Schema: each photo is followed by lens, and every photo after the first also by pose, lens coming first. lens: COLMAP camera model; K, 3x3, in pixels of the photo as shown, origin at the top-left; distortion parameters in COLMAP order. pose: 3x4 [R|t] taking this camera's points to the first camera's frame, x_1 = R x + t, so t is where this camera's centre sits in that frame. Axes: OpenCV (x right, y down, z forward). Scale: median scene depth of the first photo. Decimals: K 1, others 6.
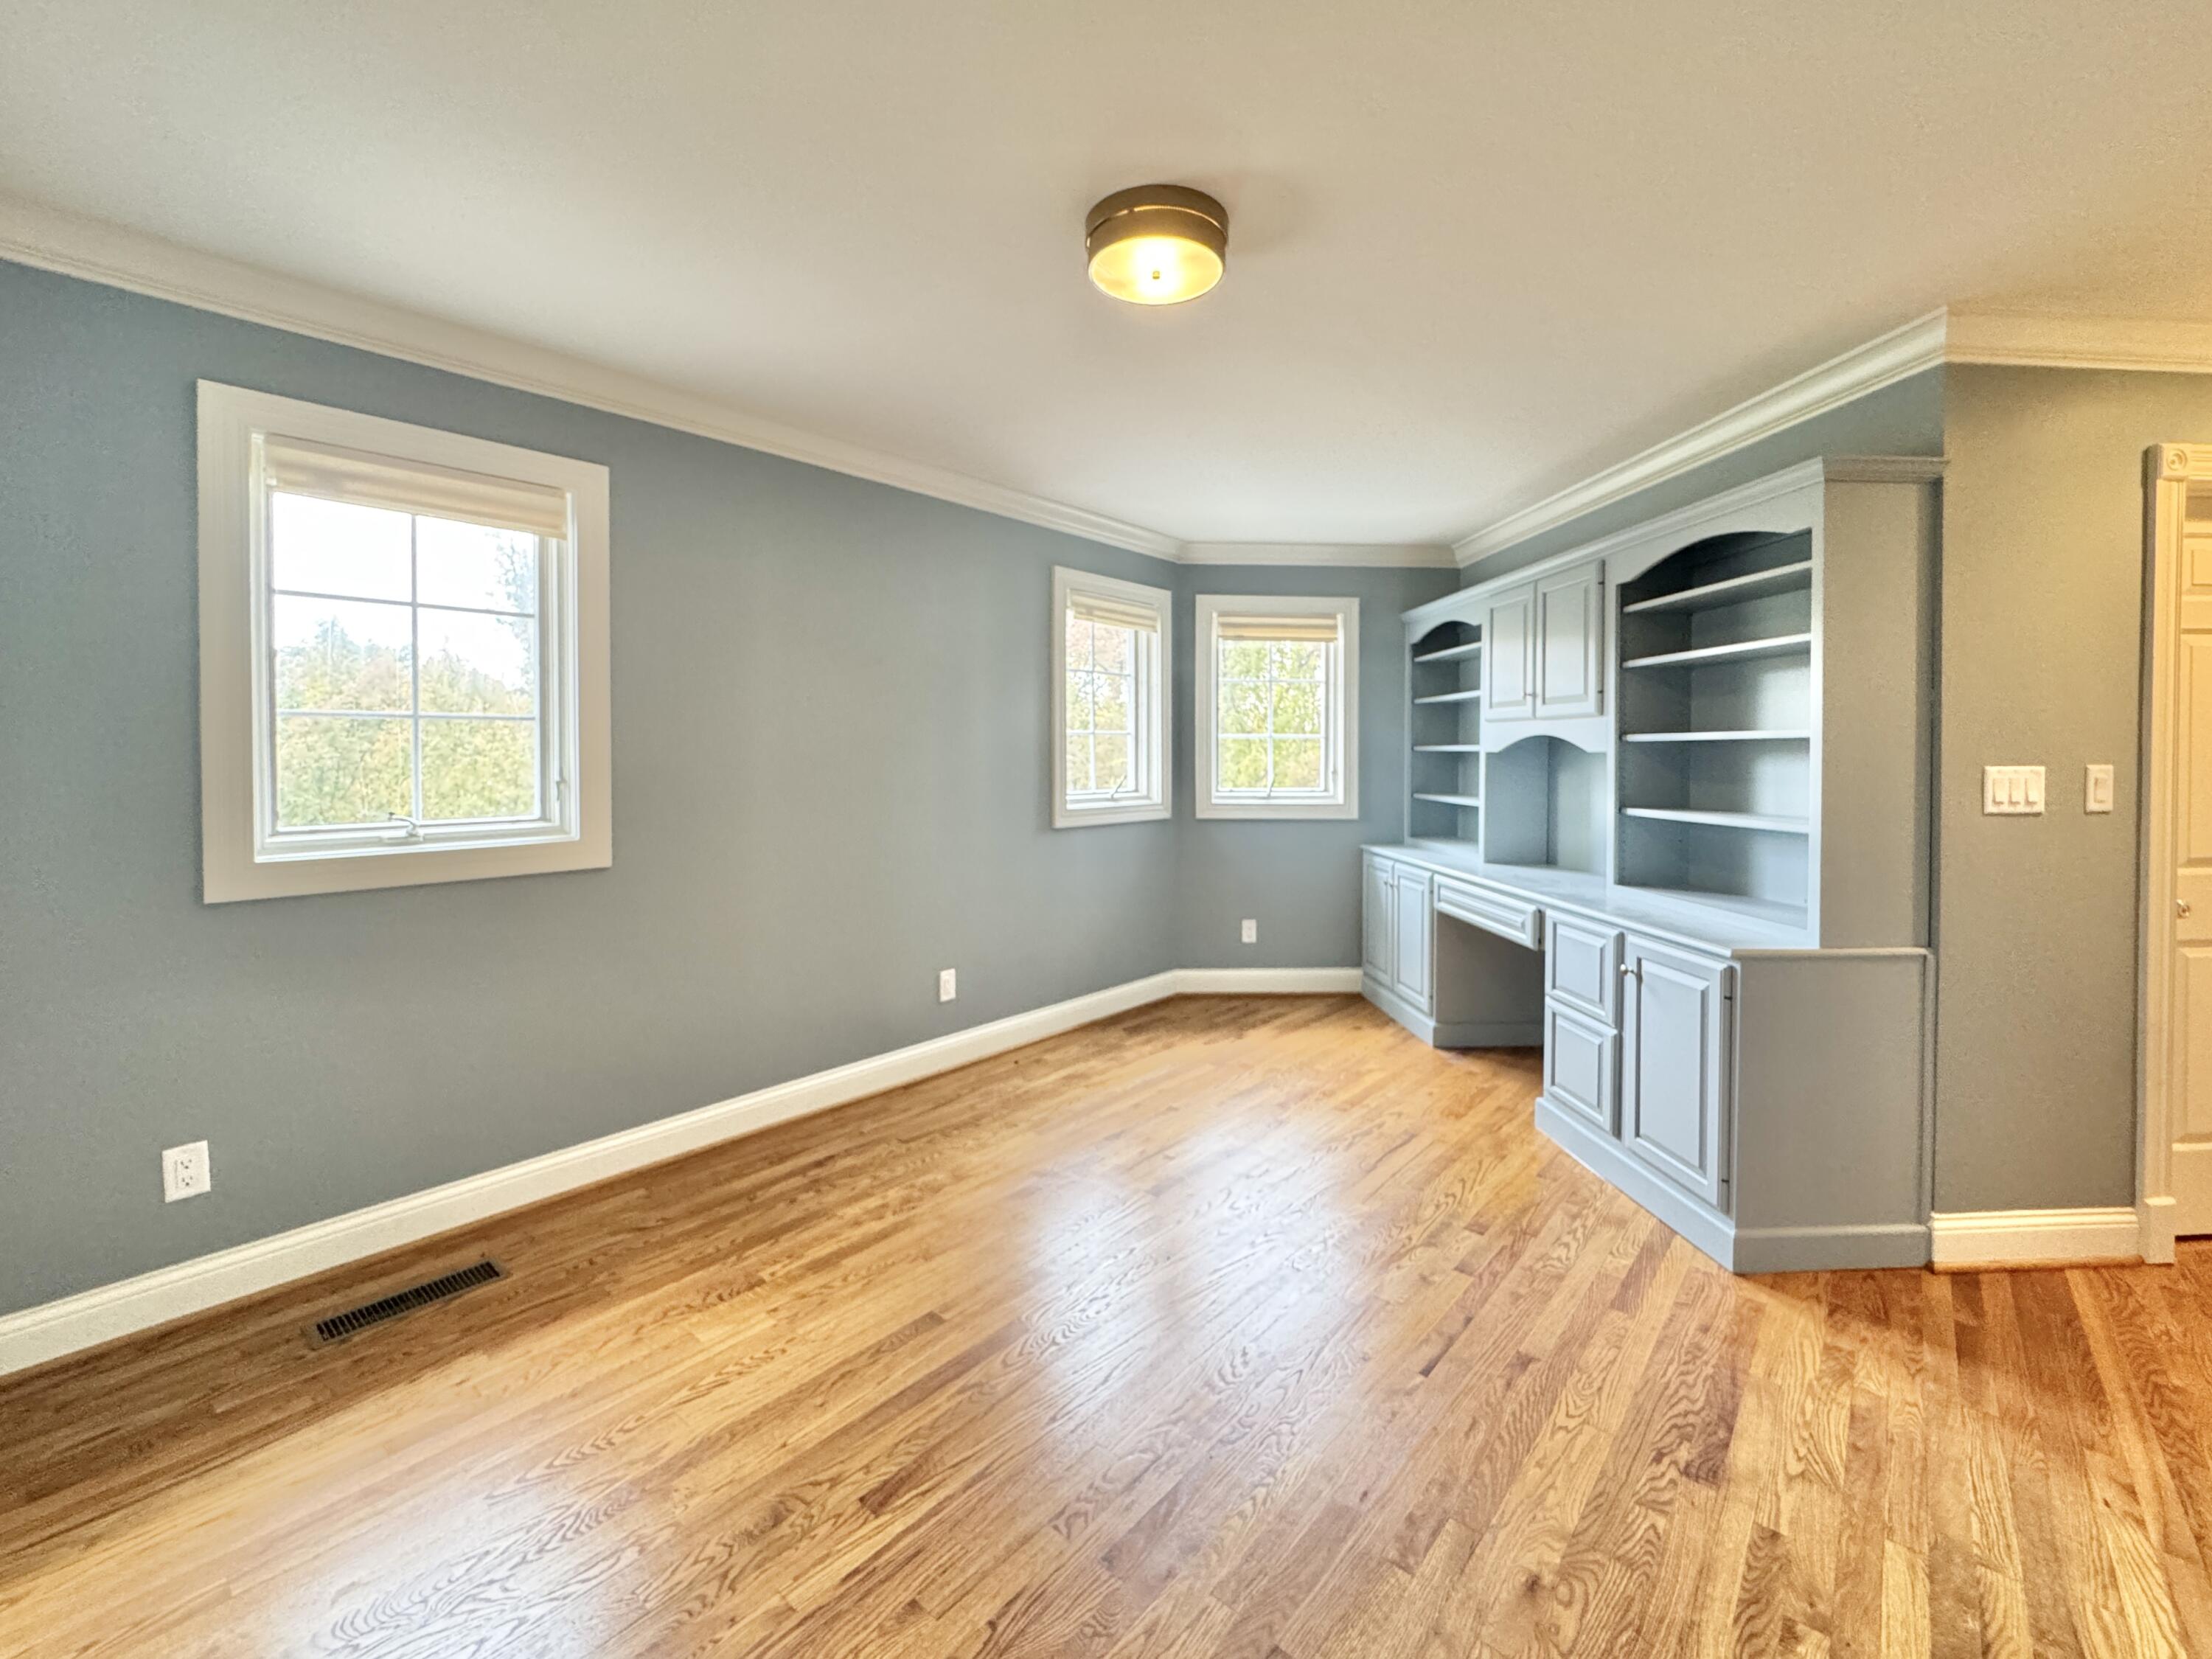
lens RADIAL K [[890.7, 0, 1060.1], [0, 890.7, 776.1], [0, 0, 1]] dist [-0.004676, 0.000892]
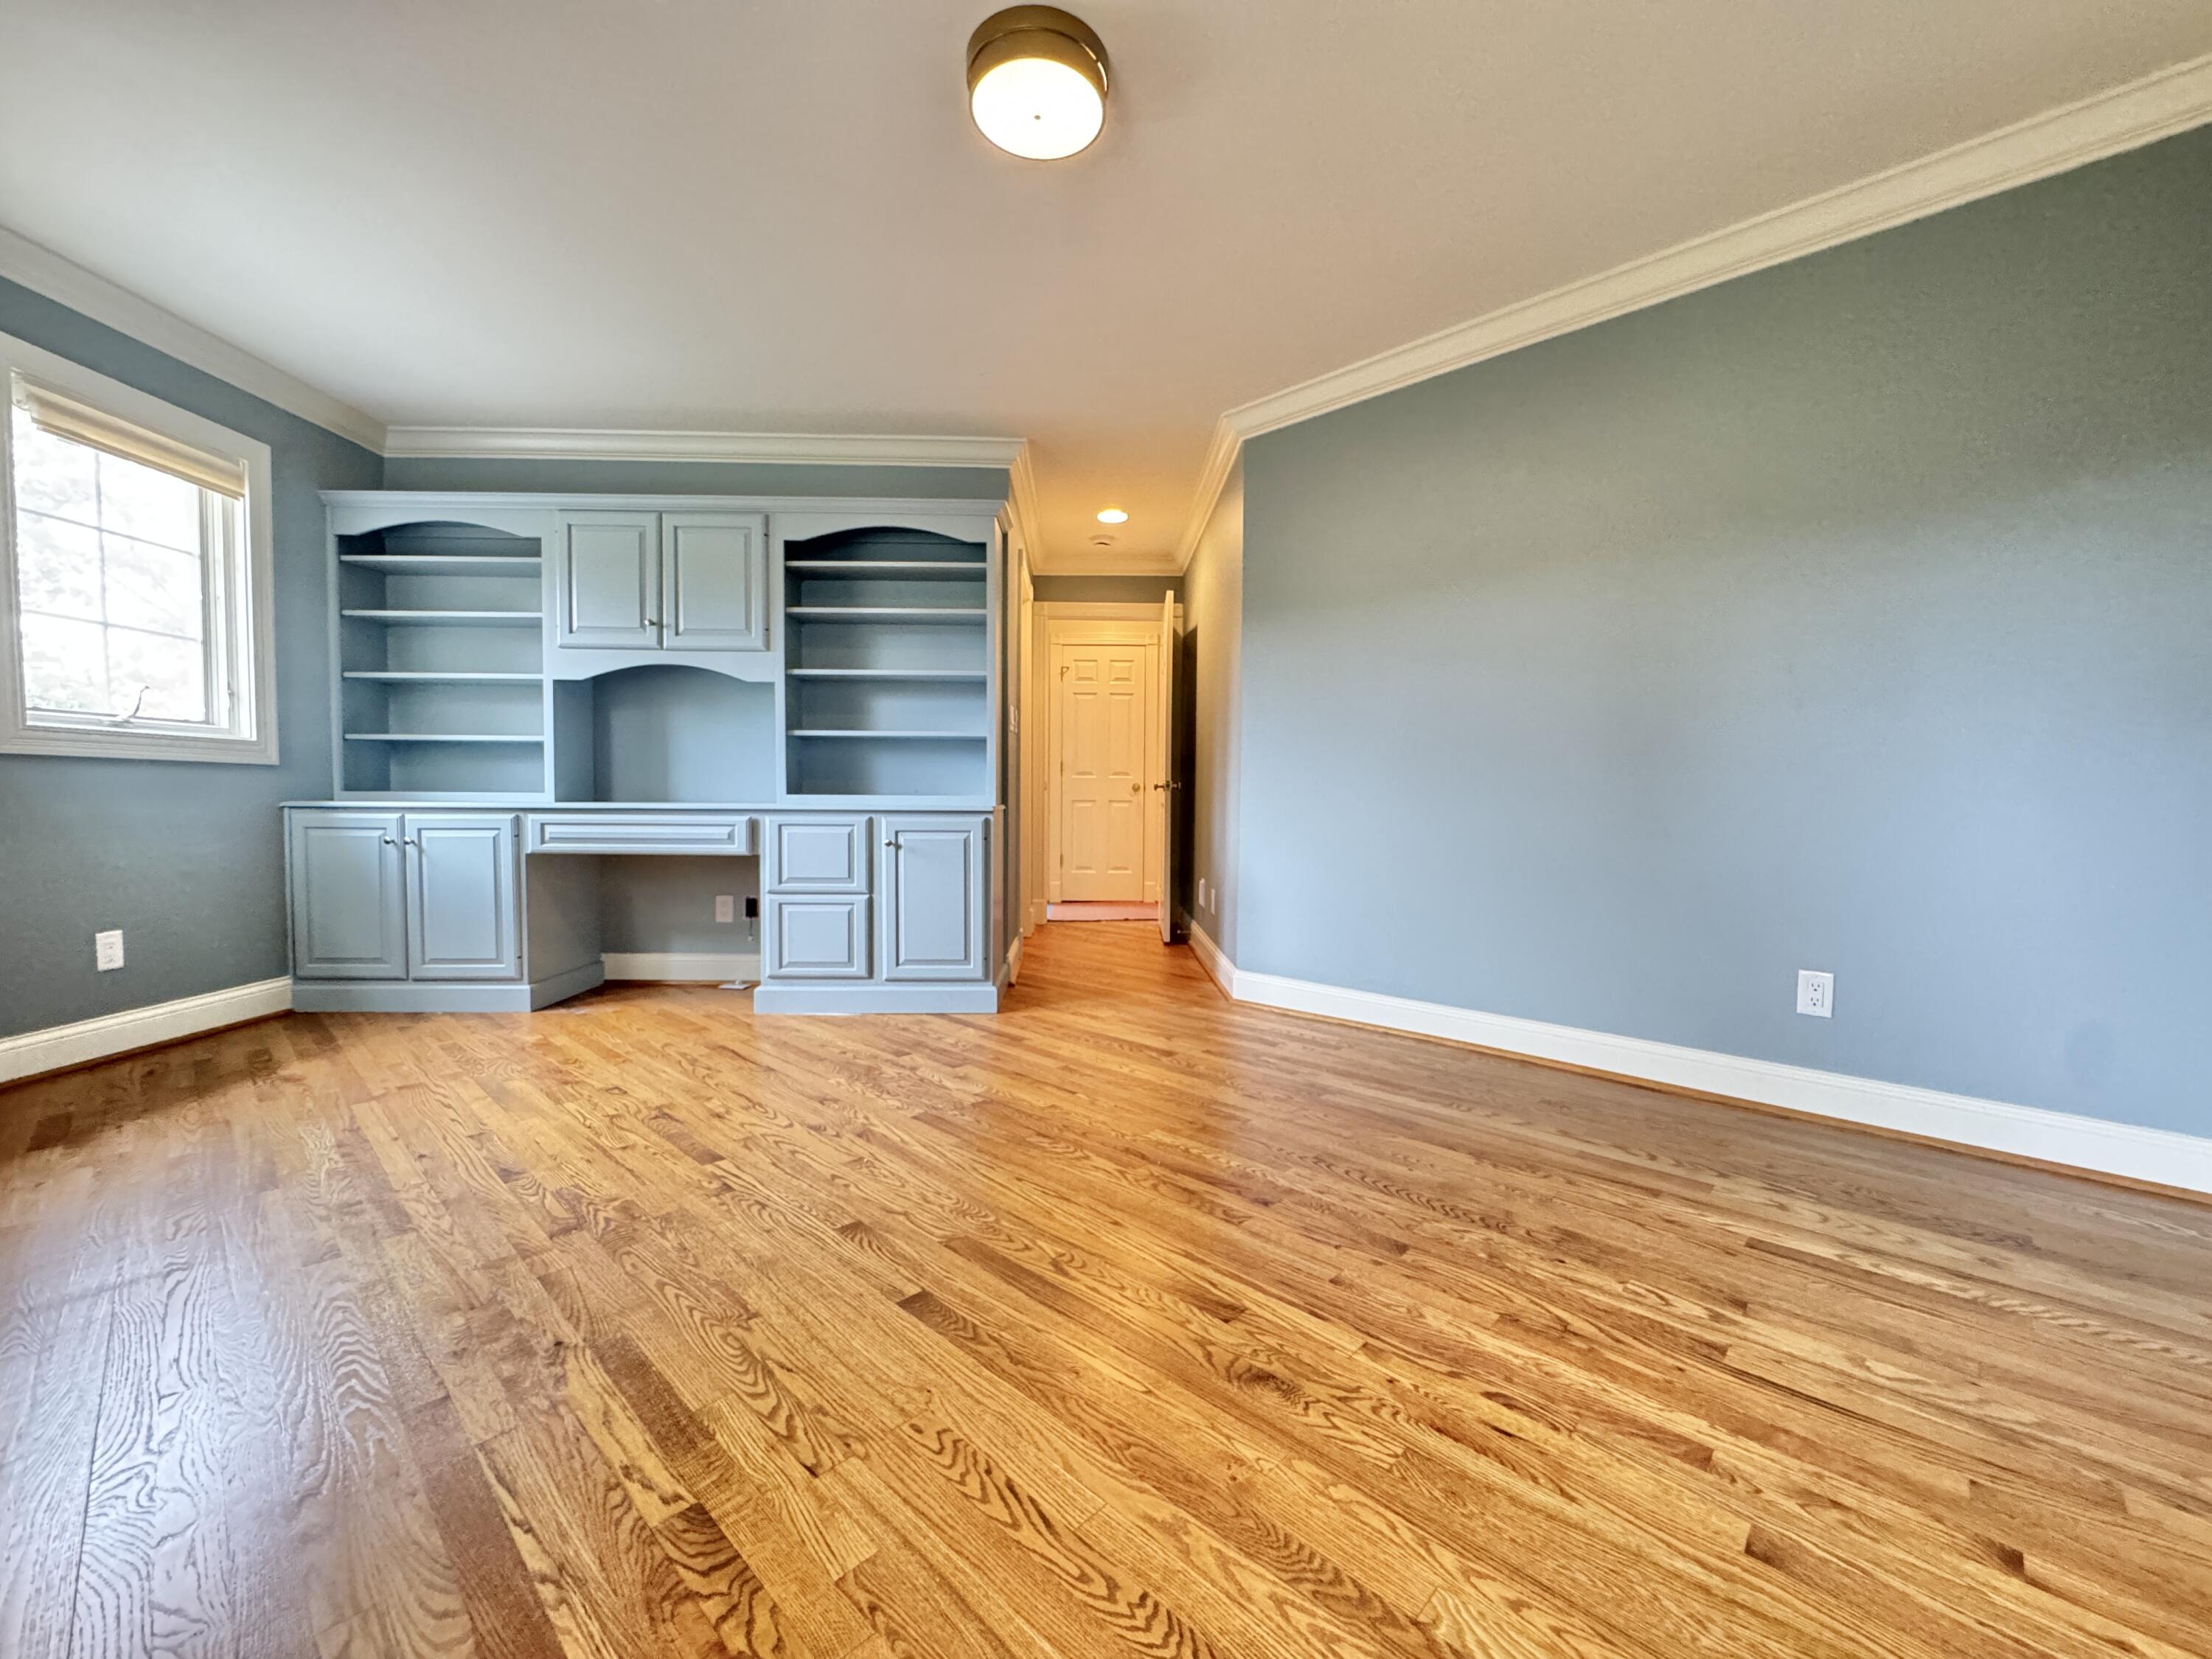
lens RADIAL K [[890.7, 0, 1102.1], [0, 890.7, 828.4], [0, 0, 1]] dist [-0.004676, 0.000892]
pose [[0.051782, -0.040139, 0.997851, -0.642246], [0.007367, 0.999180, 0.039810, 0.144491], [-0.998631, 0.005290, 0.052036, 0.605980]]
